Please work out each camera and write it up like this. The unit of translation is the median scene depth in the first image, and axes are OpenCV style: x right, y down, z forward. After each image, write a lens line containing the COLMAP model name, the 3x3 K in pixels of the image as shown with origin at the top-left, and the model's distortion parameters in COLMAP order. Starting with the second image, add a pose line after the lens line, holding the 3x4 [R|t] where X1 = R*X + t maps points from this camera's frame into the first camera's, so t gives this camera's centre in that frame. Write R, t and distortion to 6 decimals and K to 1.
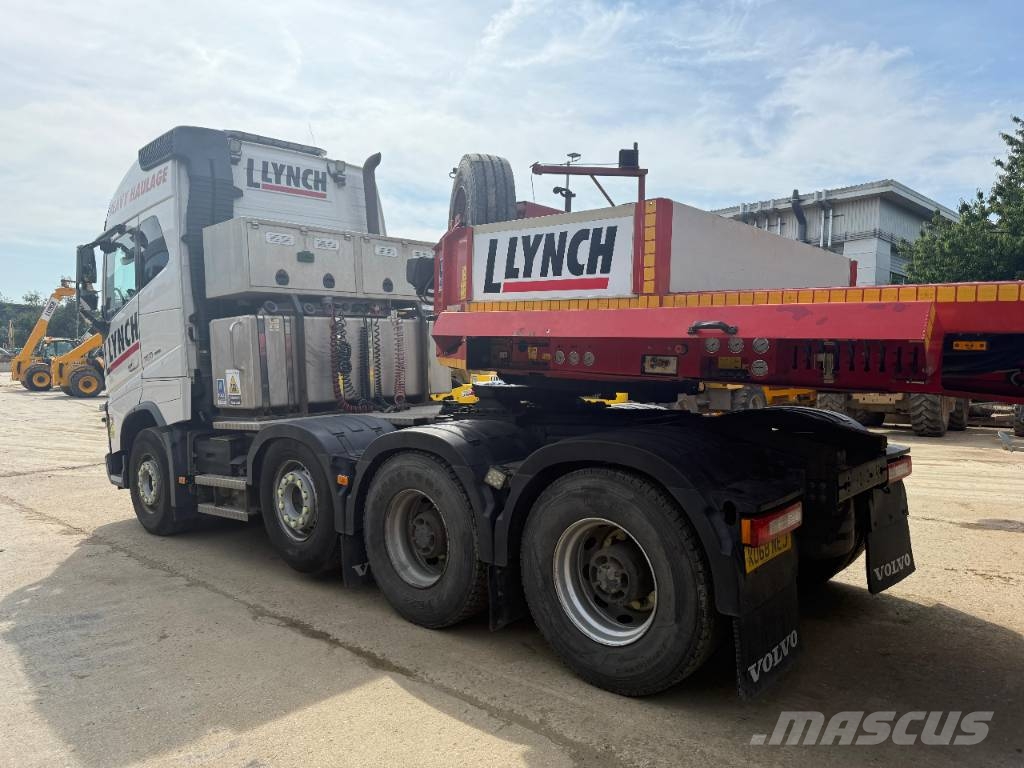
lens RADIAL K [[735.8, 0, 511.7], [0, 735.8, 373.1], [0, 0, 1]] dist [0.010084, 0.004668]
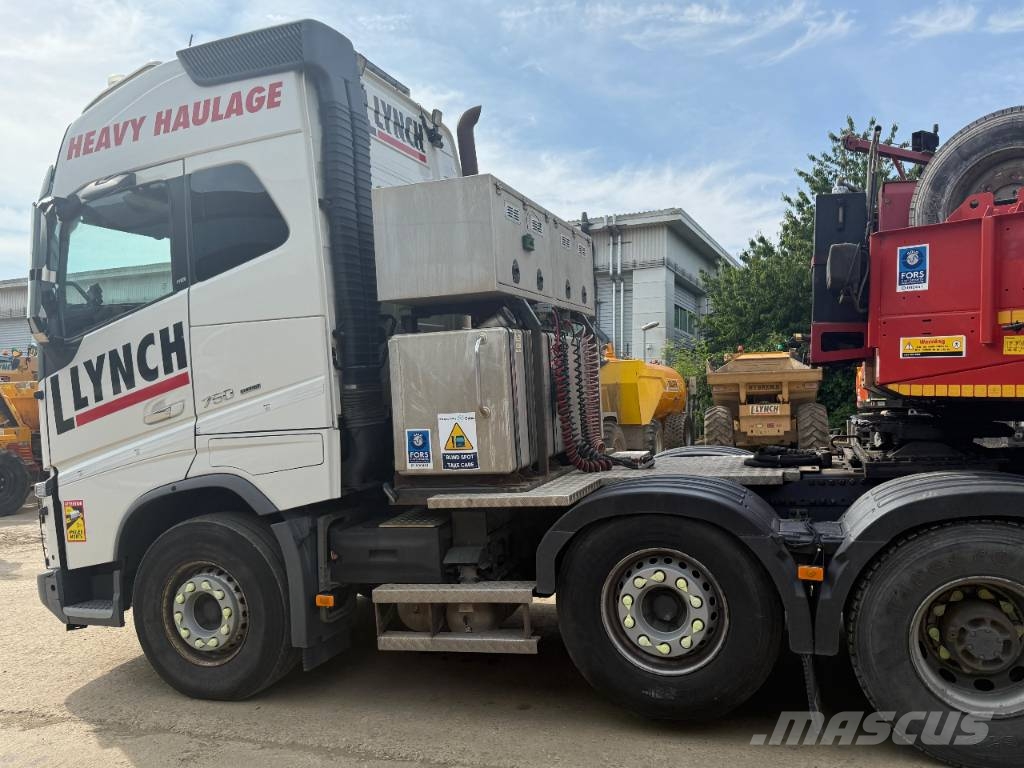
lens RADIAL K [[830.0, 0, 508.9], [0, 830.0, 387.1], [0, 0, 1]] dist [0.122199, -0.240903]
pose [[0.917555, -0.014272, 0.397353, -0.527743], [0.026515, 0.999327, -0.025332, -0.006749], [-0.396725, 0.033779, 0.917316, 0.278148]]
